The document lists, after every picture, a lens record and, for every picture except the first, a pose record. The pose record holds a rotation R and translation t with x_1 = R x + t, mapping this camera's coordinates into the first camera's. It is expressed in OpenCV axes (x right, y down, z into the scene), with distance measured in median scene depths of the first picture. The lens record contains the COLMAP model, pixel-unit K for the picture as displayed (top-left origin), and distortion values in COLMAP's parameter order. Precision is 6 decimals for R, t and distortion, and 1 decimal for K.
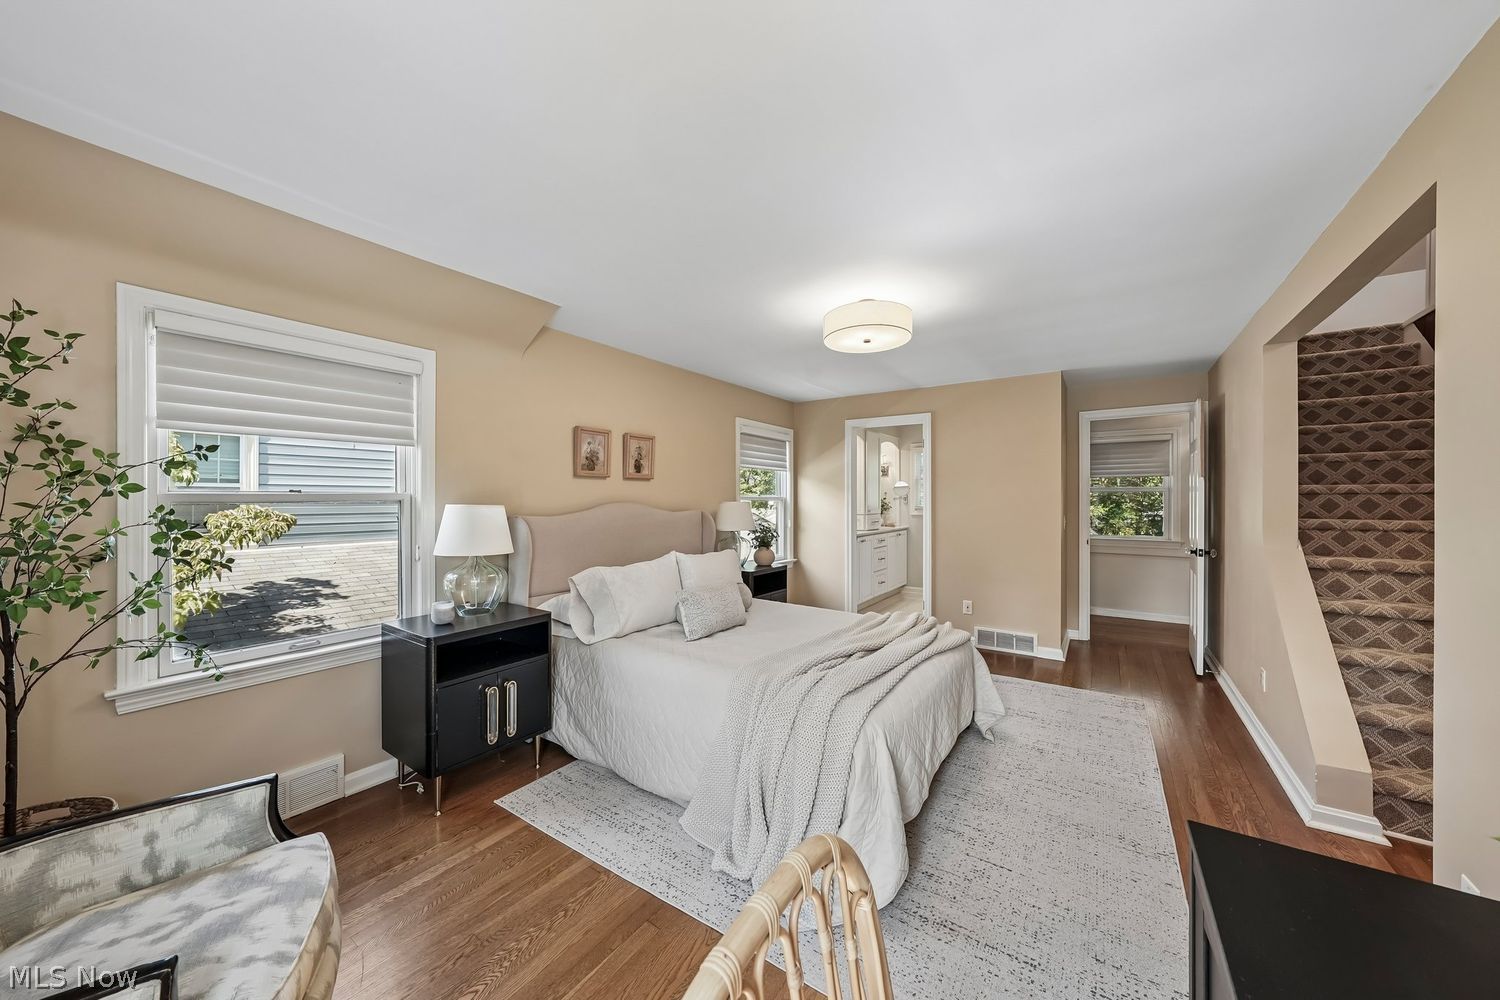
lens RADIAL K [[513.2, 0, 779.7], [0, 513.2, 500.5], [0, 0, 1]] dist [0.000162, 0.000070]
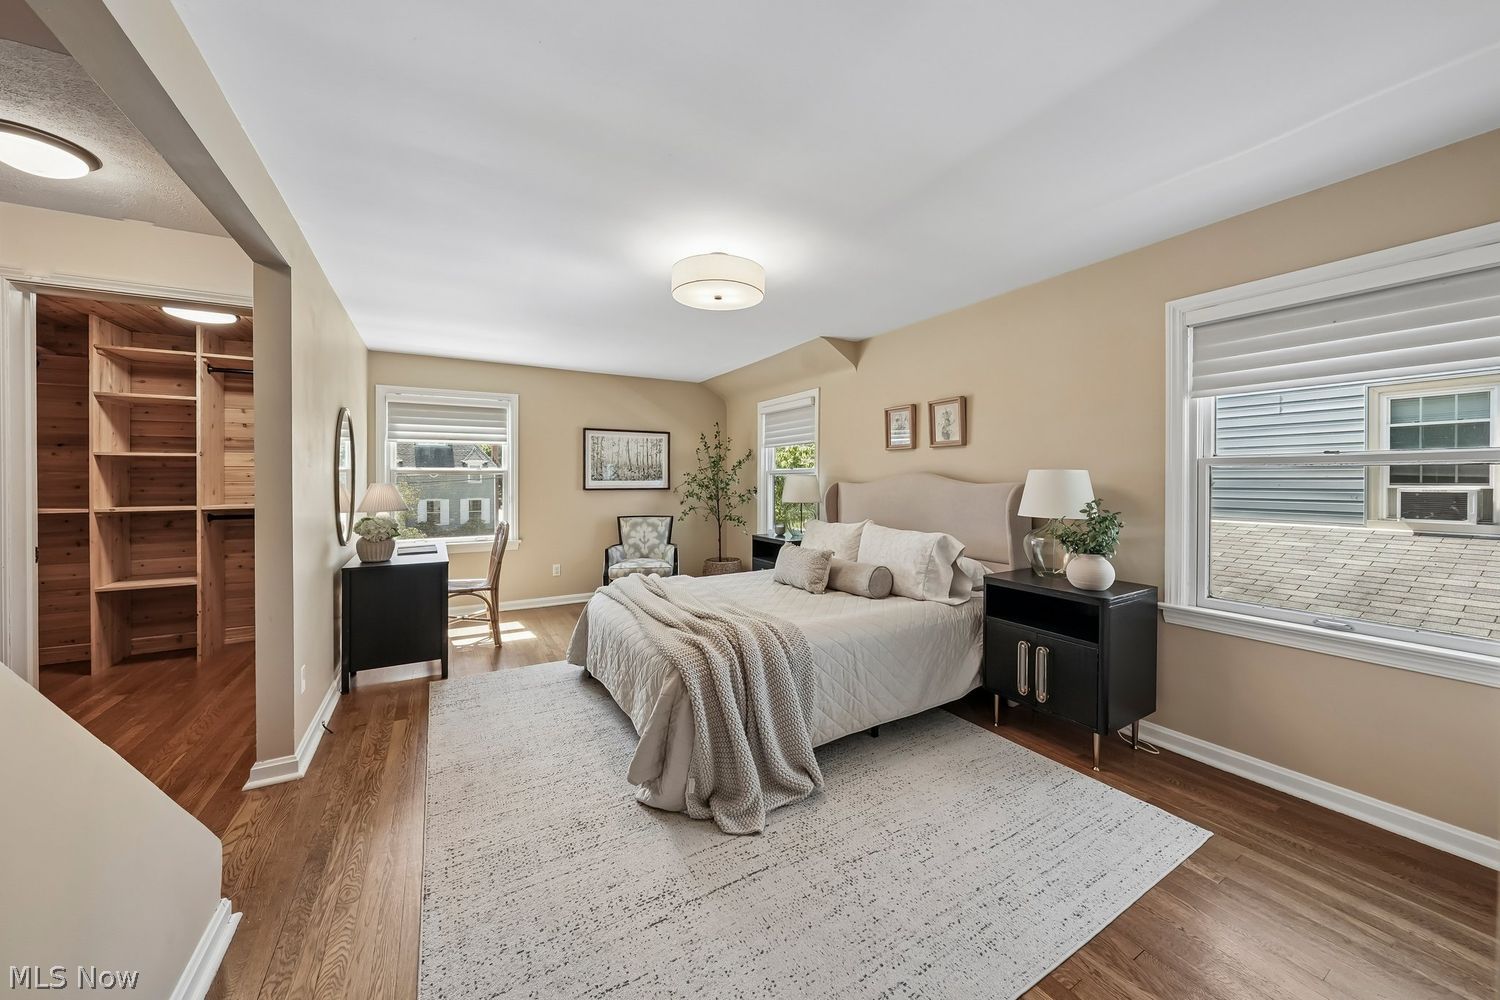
lens RADIAL K [[530.0, 0, 749.3], [0, 530.0, 485.7], [0, 0, 1]] dist [0.000401, -0.000016]
pose [[-0.426424, 0.015994, -0.904382, 0.648386], [0.005796, 0.999871, 0.014950, 0.010420], [0.904505, 0.001134, -0.426462, 0.928696]]
